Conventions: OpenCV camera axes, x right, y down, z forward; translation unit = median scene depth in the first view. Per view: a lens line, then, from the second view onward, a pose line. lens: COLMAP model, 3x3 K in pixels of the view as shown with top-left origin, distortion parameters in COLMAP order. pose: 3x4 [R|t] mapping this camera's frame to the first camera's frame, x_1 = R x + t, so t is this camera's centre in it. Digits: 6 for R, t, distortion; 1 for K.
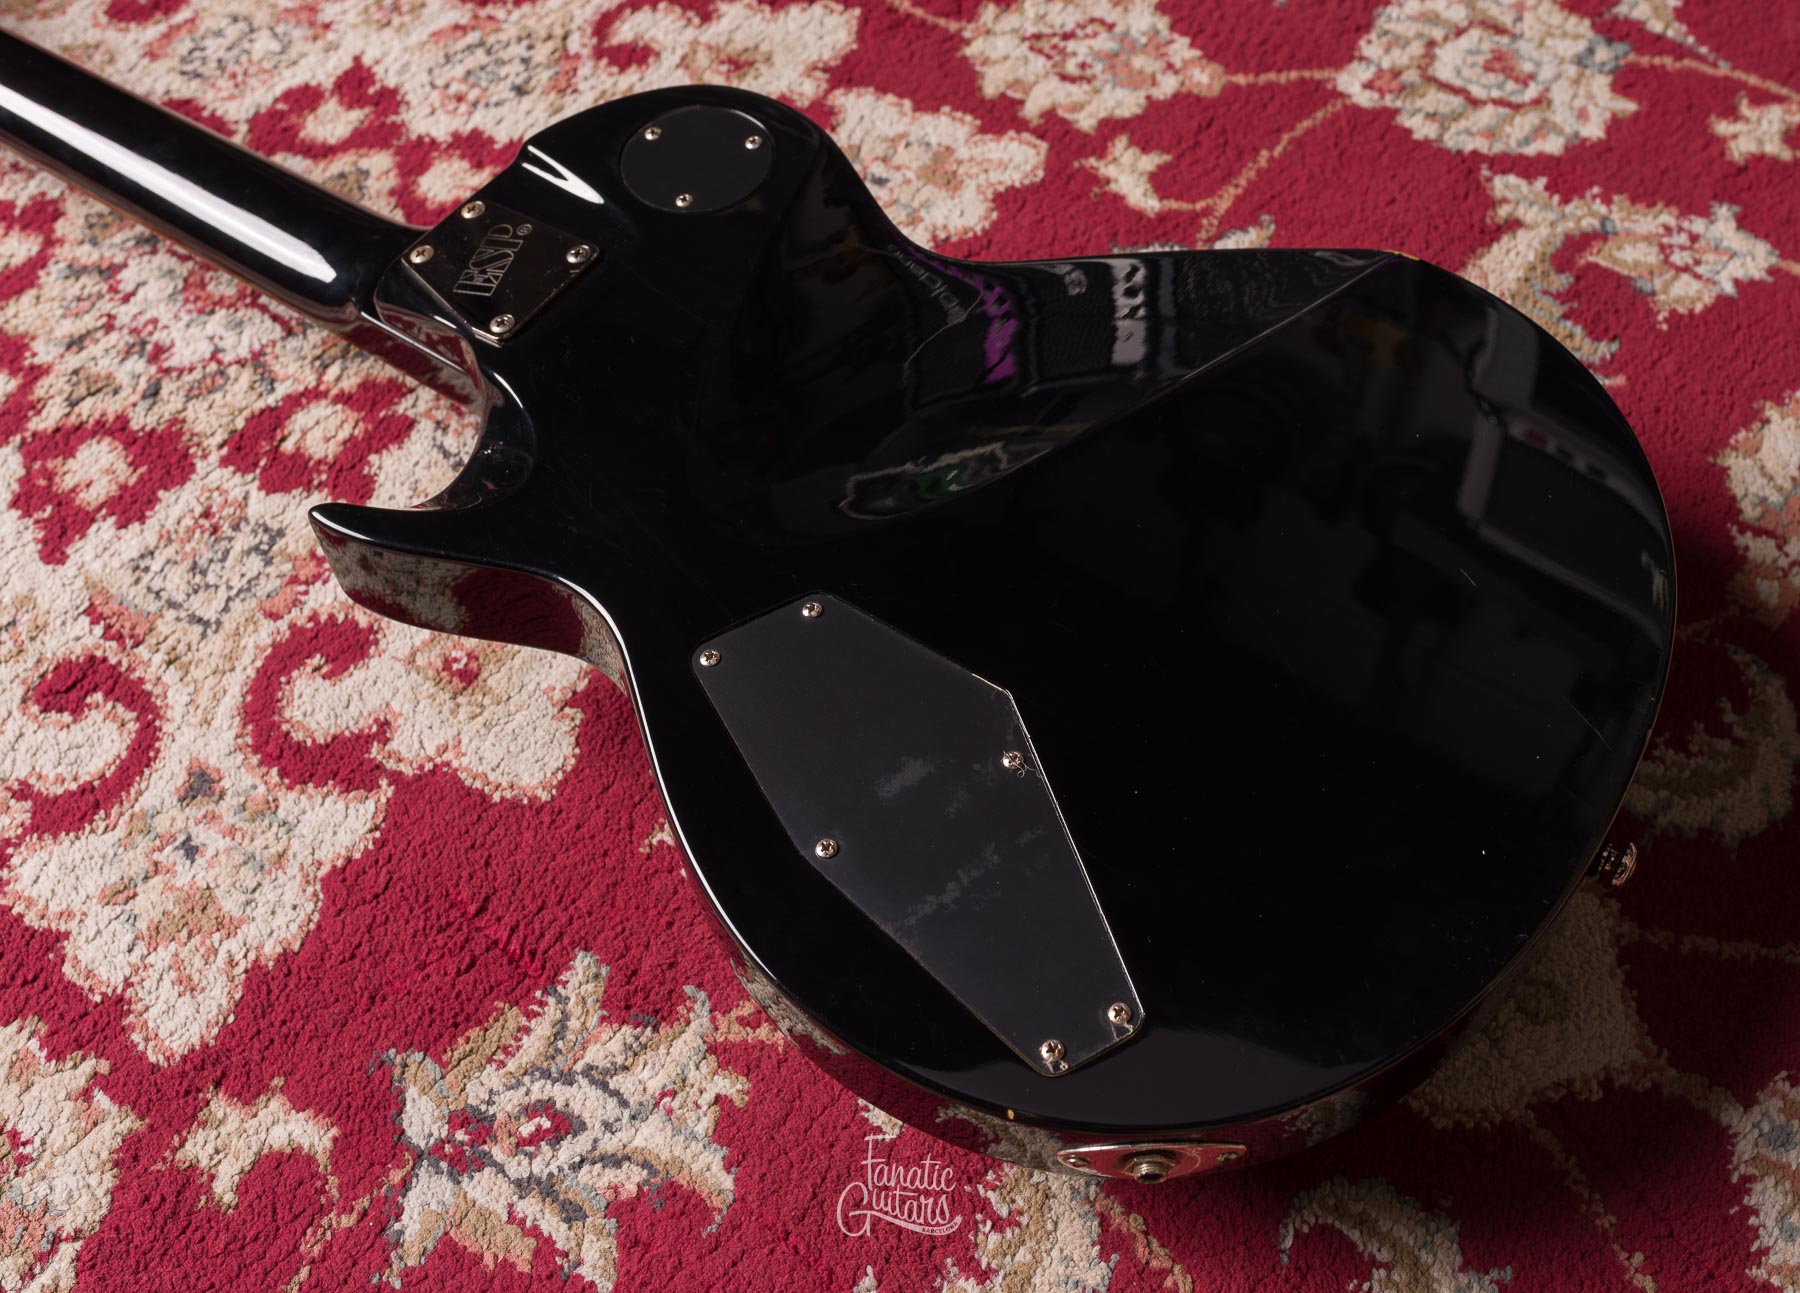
lens RADIAL K [[1887.6, 0, 970.8], [0, 1887.6, 645.3], [0, 0, 1]] dist [-0.003493, 0.002841]
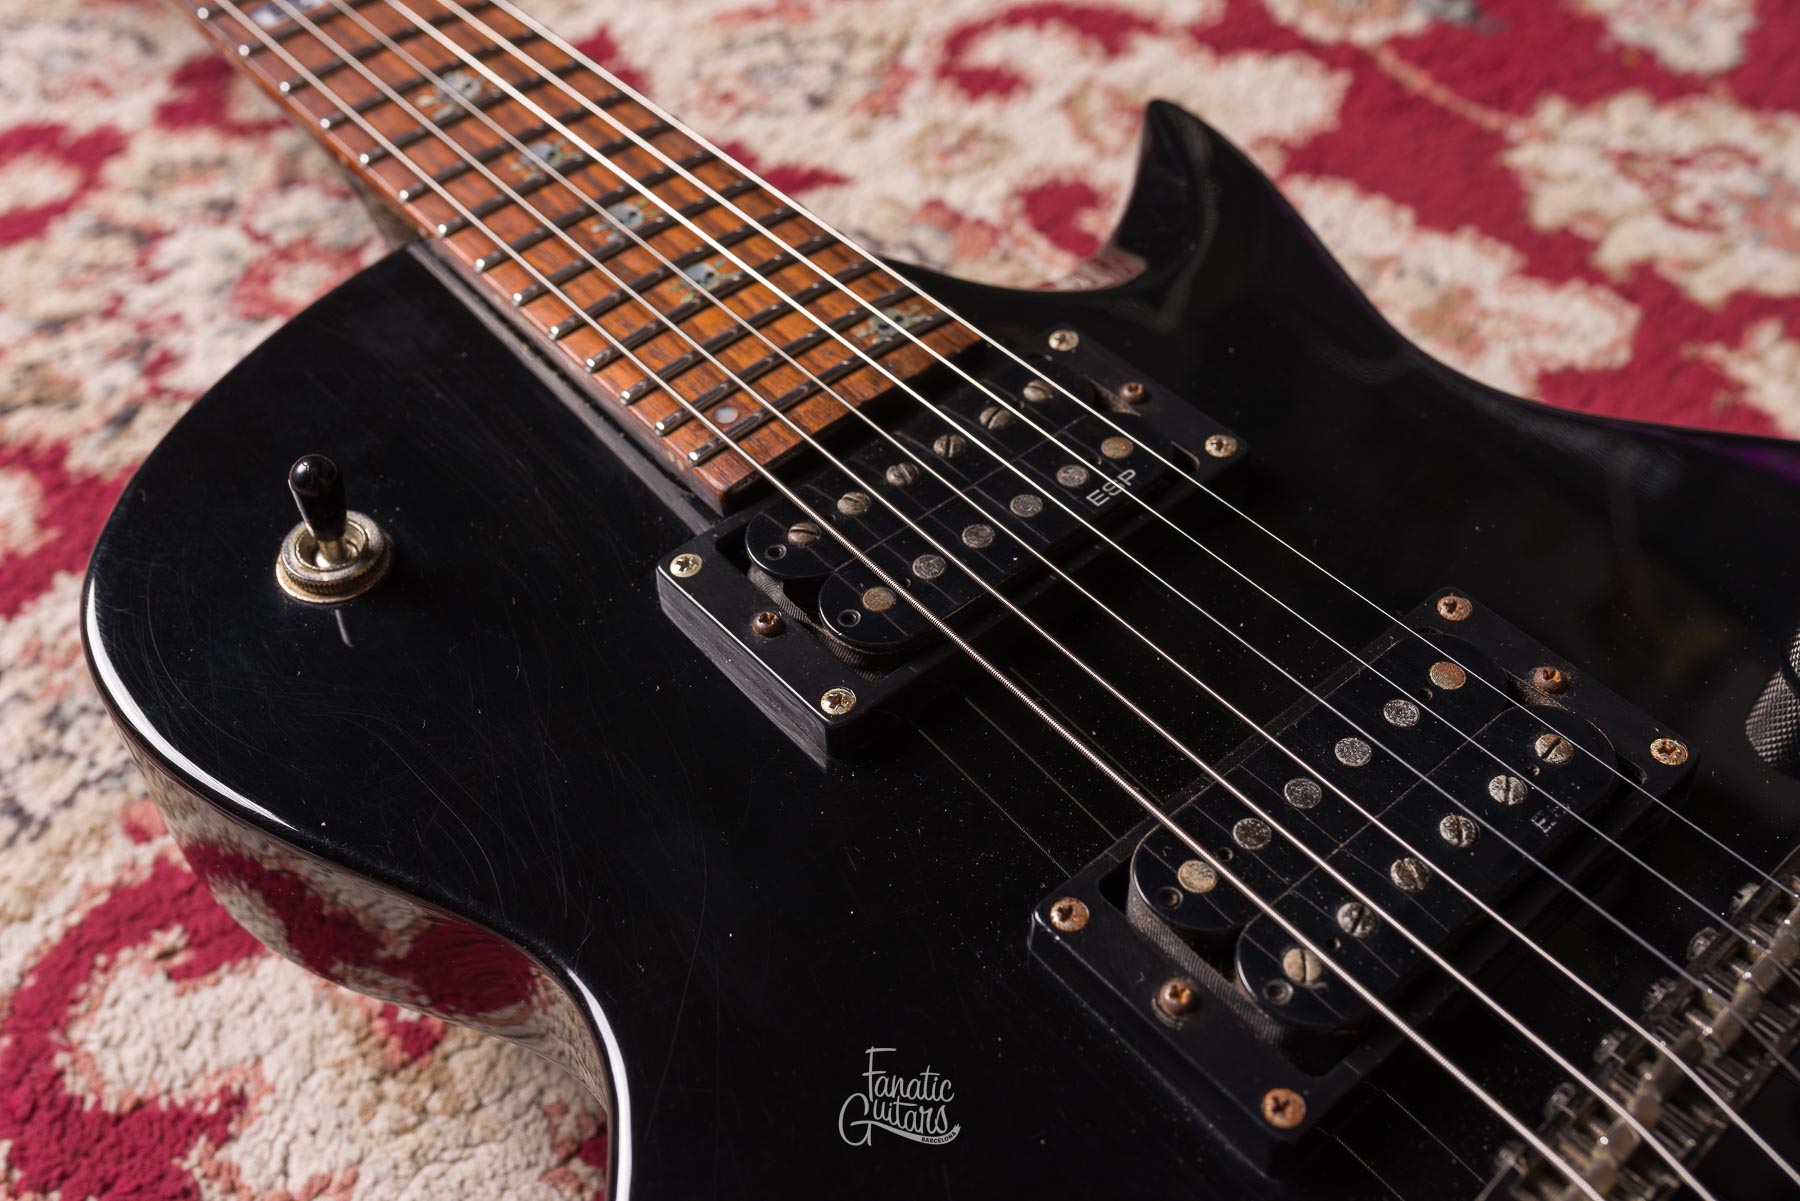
lens RADIAL K [[1823.4, 0, 900.0], [0, 1823.4, 600.5], [0, 0, 1]] dist [-0.000084, 0.006289]
pose [[0.962013, 0.202680, -0.182897, -0.063962], [-0.226177, 0.966889, -0.118190, -0.061252], [0.152886, 0.155067, 0.976002, 0.448301]]
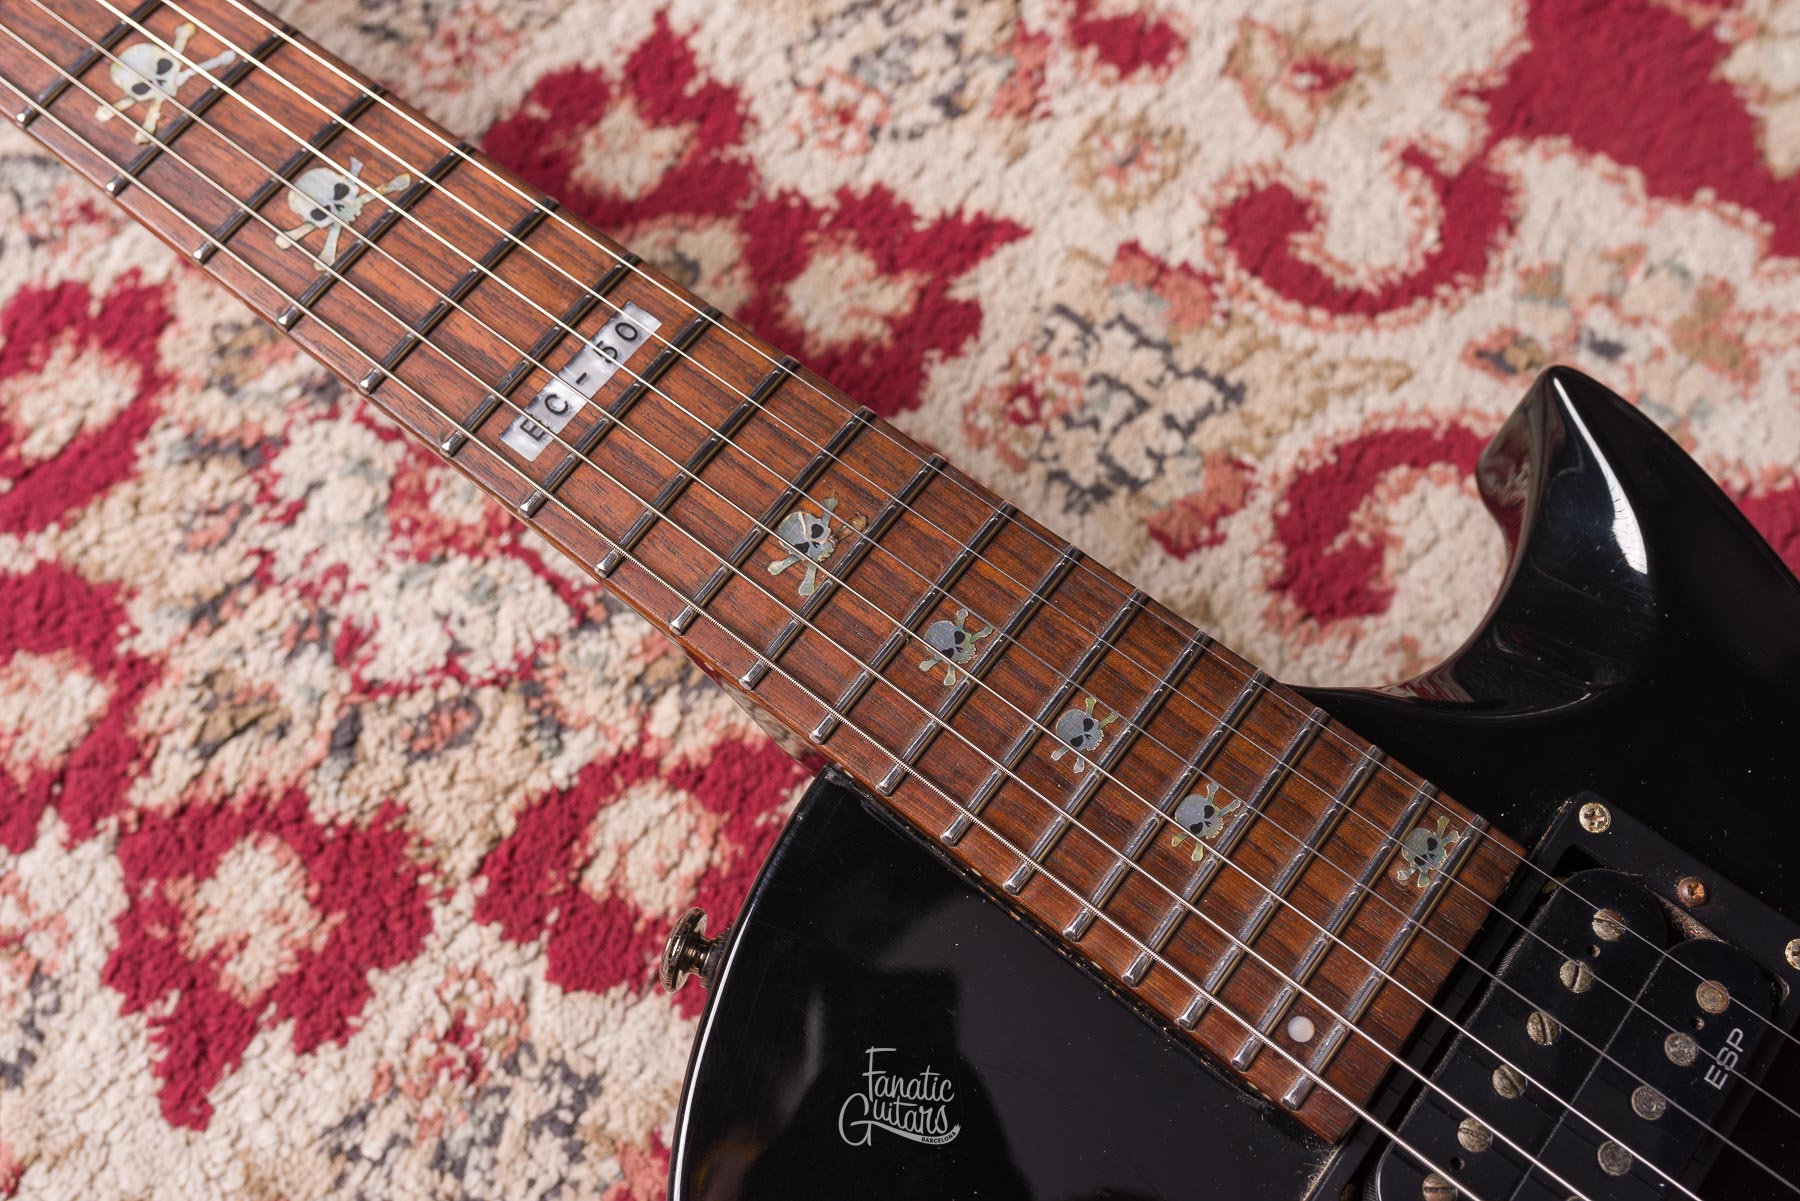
lens RADIAL K [[1811.1, 0, 900.0], [0, 1811.1, 600.5], [0, 0, 1]] dist [0.005247, -0.013494]
pose [[0.996907, 0.072215, -0.031006, -0.249303], [-0.064652, 0.977887, 0.198888, -0.282110], [0.044683, -0.196269, 0.979532, 0.475748]]
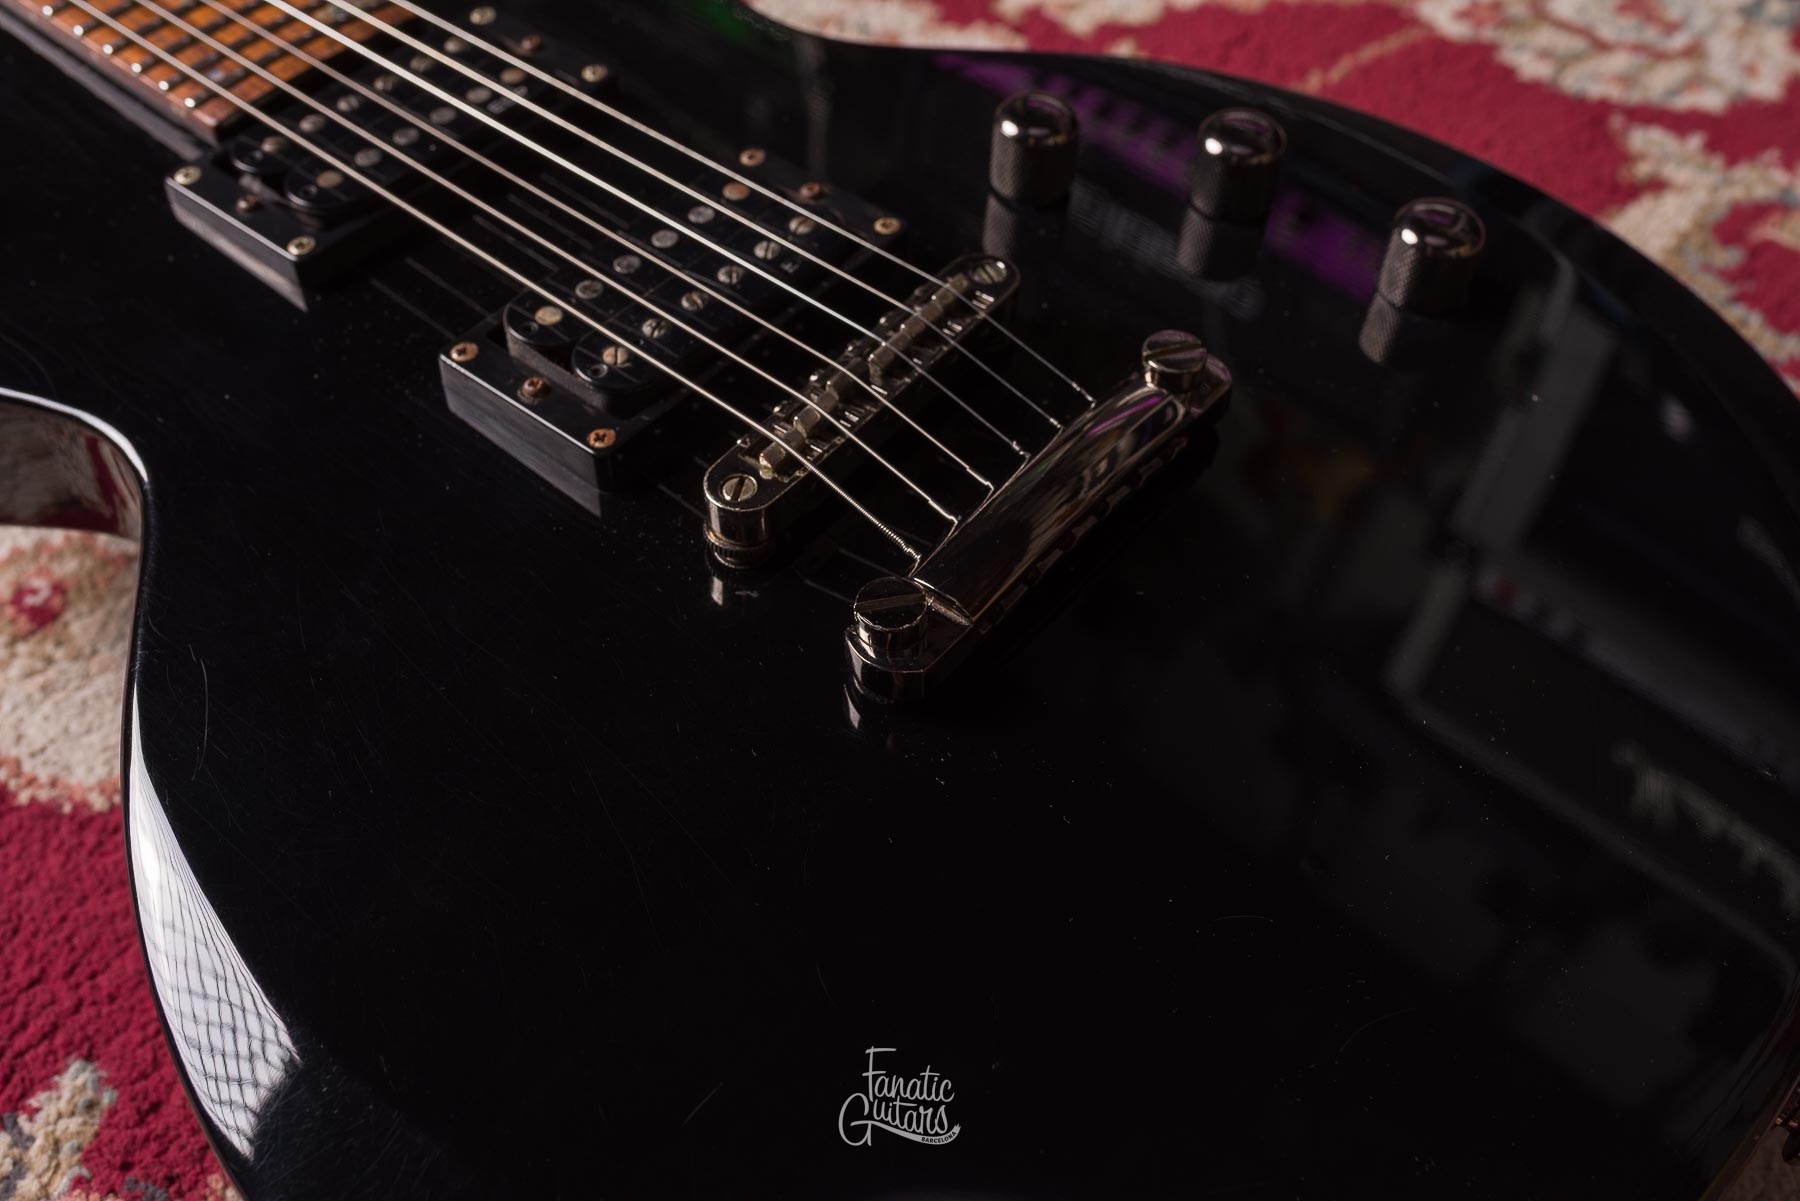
lens RADIAL K [[1811.1, 0, 900.0], [0, 1811.1, 600.5], [0, 0, 1]] dist [0.005247, -0.013494]
pose [[0.993975, 0.100713, -0.043246, 0.047744], [-0.105231, 0.987239, -0.119521, 0.047650], [0.030657, 0.123352, 0.991889, 0.335579]]
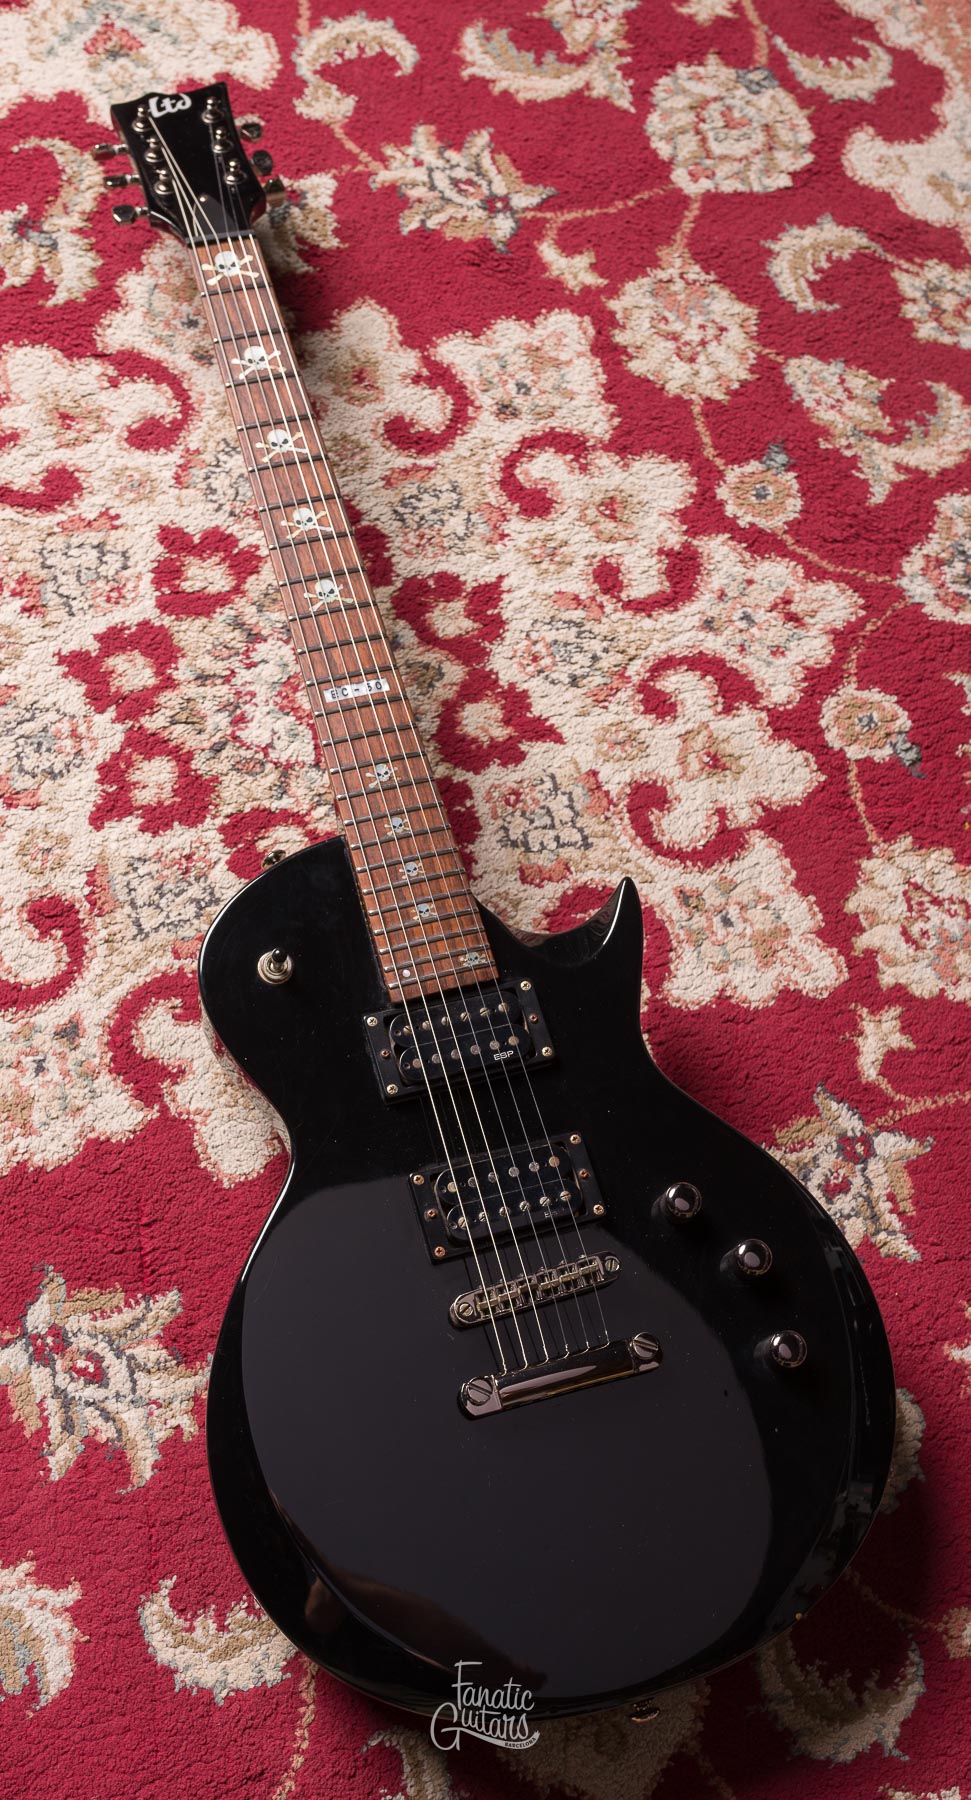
lens RADIAL K [[1895.8, 0, 438.2], [0, 1895.8, 927.1], [0, 0, 1]] dist [-0.008821, 0.003755]
pose [[0.752591, 0.638961, -0.159174, 0.014616], [-0.602566, 0.765738, 0.224854, -0.445712], [0.265559, -0.073310, 0.961303, -0.359638]]
